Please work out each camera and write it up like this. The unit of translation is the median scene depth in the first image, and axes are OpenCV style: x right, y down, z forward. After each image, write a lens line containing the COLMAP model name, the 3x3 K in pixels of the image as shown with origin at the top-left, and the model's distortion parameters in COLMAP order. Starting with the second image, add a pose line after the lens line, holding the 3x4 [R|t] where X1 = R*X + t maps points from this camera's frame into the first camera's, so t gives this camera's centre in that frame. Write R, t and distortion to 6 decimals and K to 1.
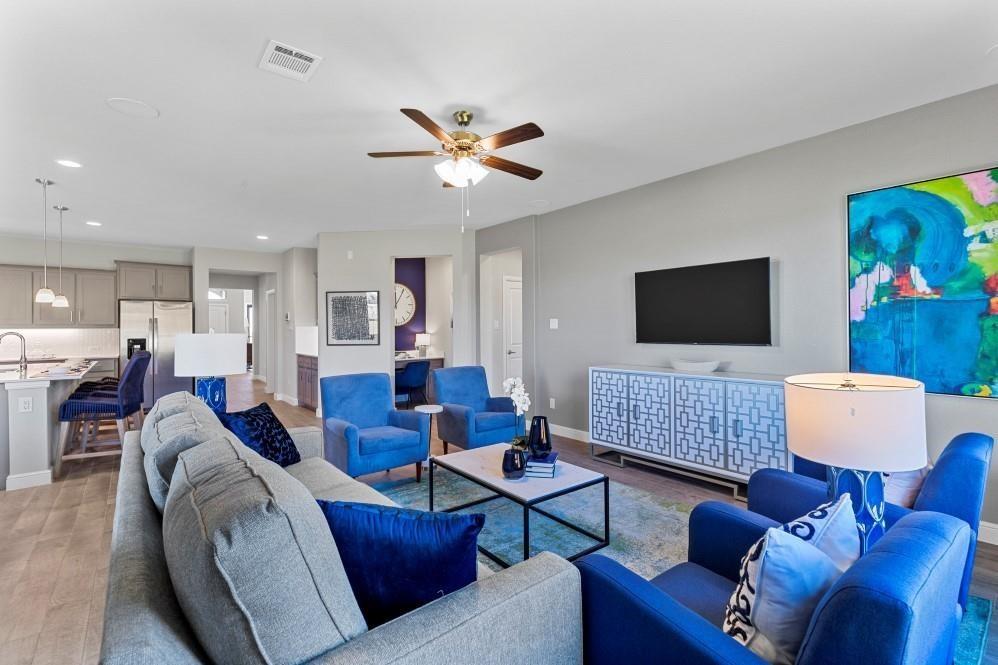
lens RADIAL K [[446.5, 0, 498.1], [0, 446.5, 328.6], [0, 0, 1]] dist [0.000909, -0.000214]
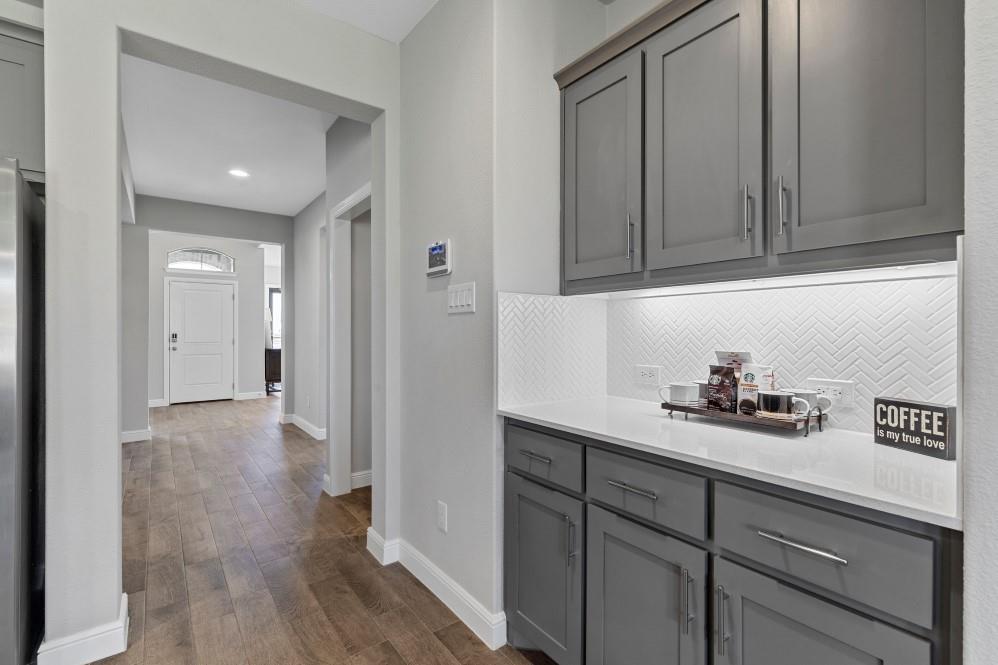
lens RADIAL K [[446.5, 0, 499.8], [0, 446.5, 332.4], [0, 0, 1]] dist [0.000909, -0.000214]
pose [[0.999512, 0.005606, -0.030723, -0.292120], [-0.005474, 0.999976, 0.004357, 0.009542], [0.030747, -0.004187, 0.999518, 0.510202]]
